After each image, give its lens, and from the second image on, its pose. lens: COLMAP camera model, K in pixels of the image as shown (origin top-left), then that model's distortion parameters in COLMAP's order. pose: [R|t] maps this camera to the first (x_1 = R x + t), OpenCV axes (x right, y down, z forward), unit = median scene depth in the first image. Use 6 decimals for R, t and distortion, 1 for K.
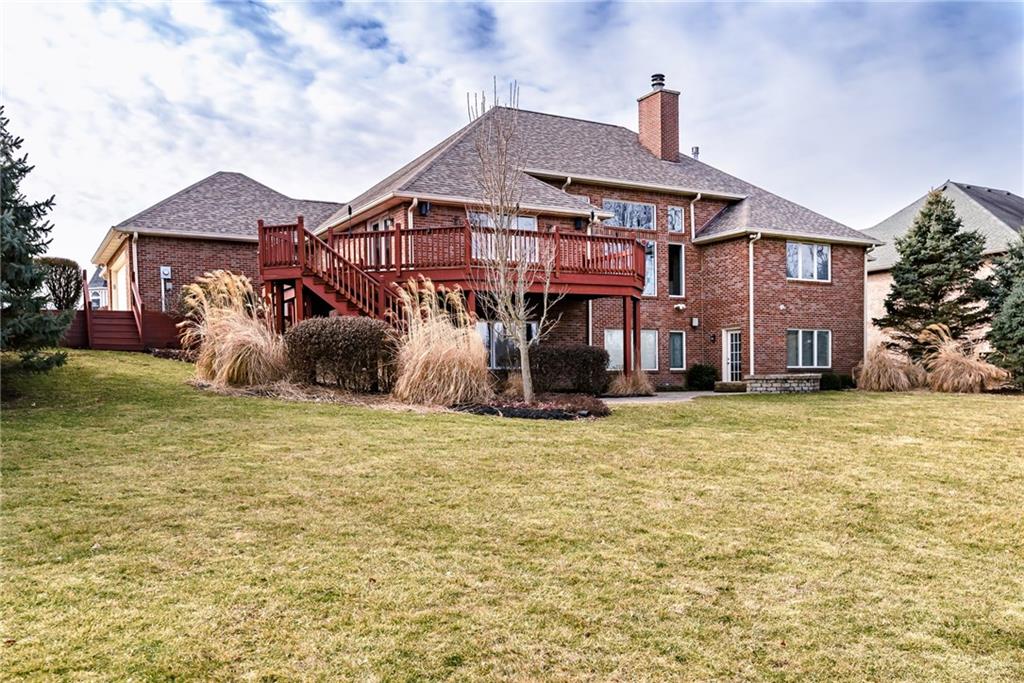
lens RADIAL K [[901.6, 0, 512.0], [0, 901.6, 341.5], [0, 0, 1]] dist [-0.005441, 0.001763]
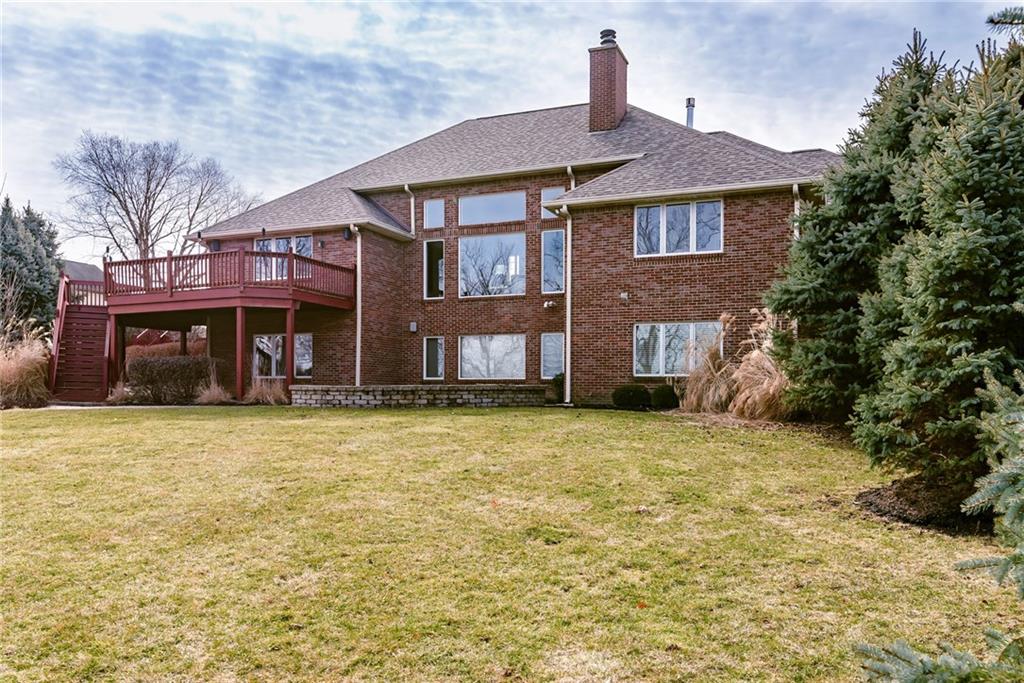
lens RADIAL K [[804.4, 0, 512.0], [0, 804.4, 341.5], [0, 0, 1]] dist [0.000069, -0.000702]
pose [[0.602683, -0.035212, -0.797204, 0.778146], [0.024741, 0.999370, -0.025438, 0.014791], [0.797597, -0.004392, 0.603174, 0.521206]]
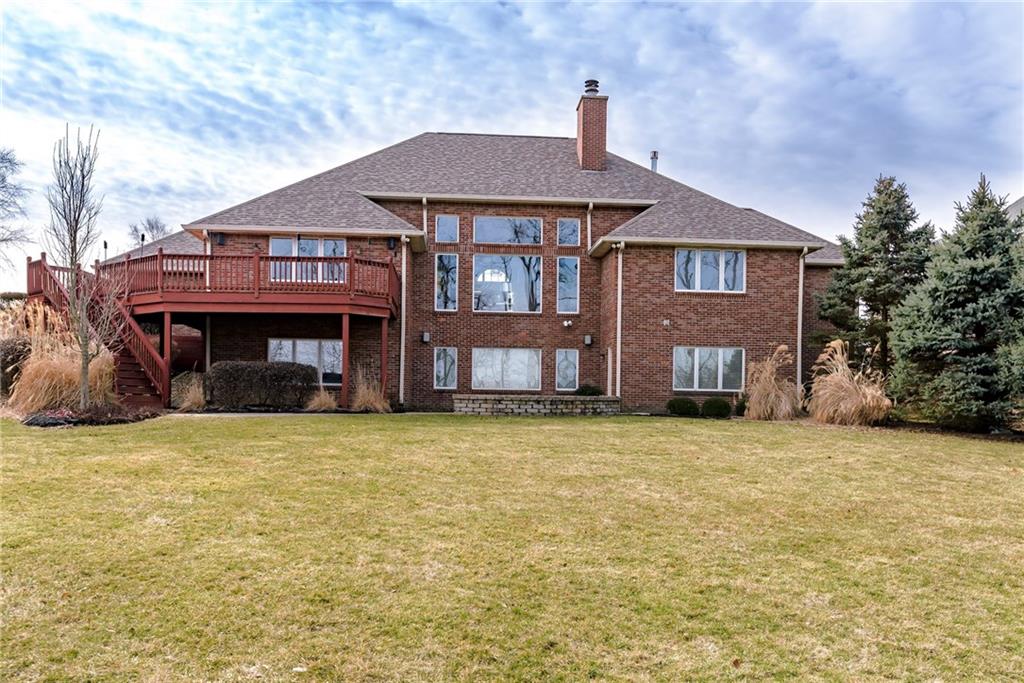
lens RADIAL K [[901.6, 0, 512.0], [0, 901.6, 341.5], [0, 0, 1]] dist [-0.005441, 0.001763]
pose [[0.900564, -0.005378, -0.434690, 0.552213], [-0.005209, 0.999718, -0.023159, 0.002326], [0.434692, 0.023121, 0.900283, 0.125632]]
